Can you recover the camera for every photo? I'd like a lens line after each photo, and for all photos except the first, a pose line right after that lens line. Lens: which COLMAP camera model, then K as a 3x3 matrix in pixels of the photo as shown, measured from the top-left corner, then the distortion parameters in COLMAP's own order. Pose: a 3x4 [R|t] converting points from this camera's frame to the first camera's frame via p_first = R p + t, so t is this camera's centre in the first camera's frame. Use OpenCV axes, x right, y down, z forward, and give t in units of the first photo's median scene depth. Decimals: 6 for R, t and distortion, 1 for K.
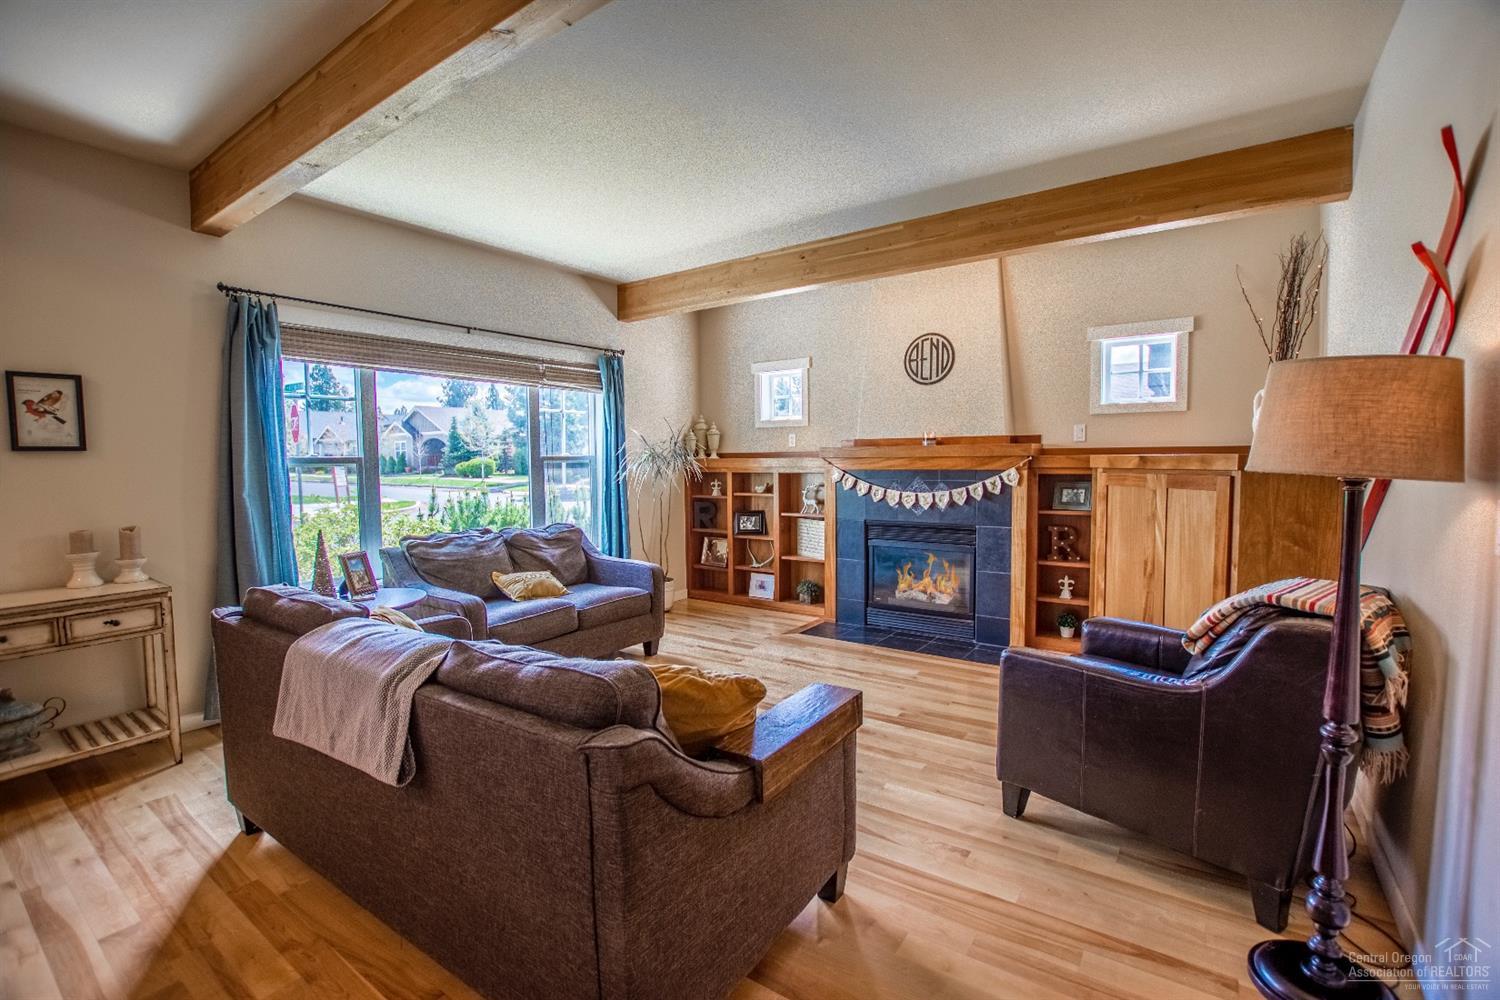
lens RADIAL K [[668.5, 0, 746.3], [0, 668.5, 494.9], [0, 0, 1]] dist [-0.021556, 0.000887]
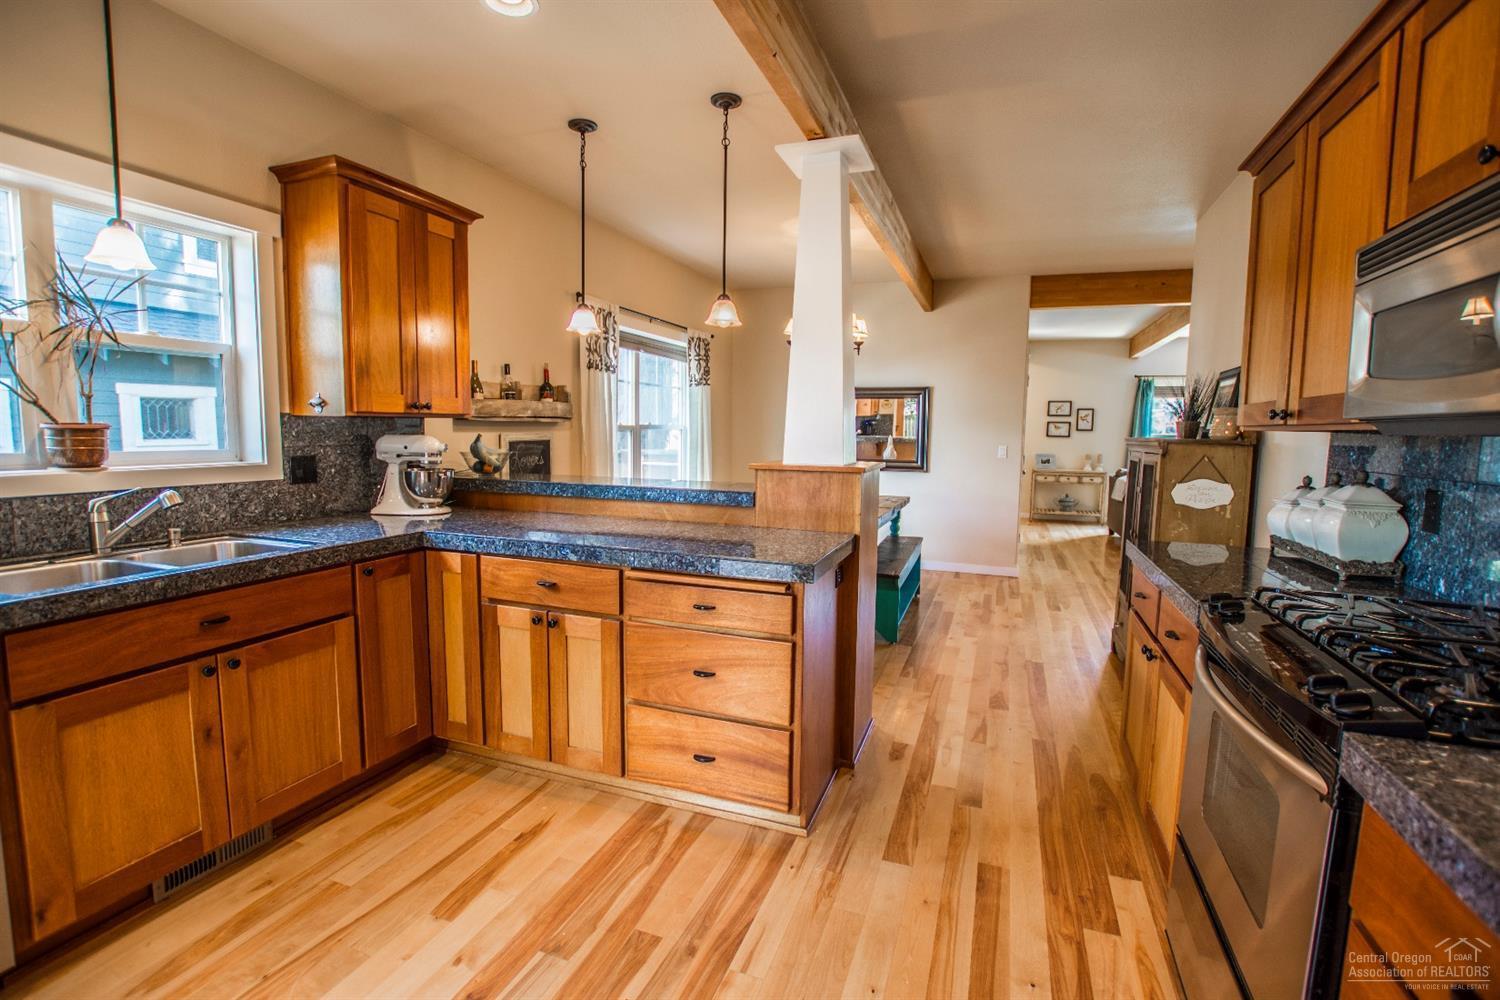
lens RADIAL K [[668.5, 0, 749.5], [0, 668.5, 493.8], [0, 0, 1]] dist [-0.021556, 0.000887]
pose [[0.250747, 0.107733, -0.962039, 1.944028], [-0.070036, 0.993203, 0.092968, 0.062467], [0.965516, 0.044066, 0.256588, -1.630340]]
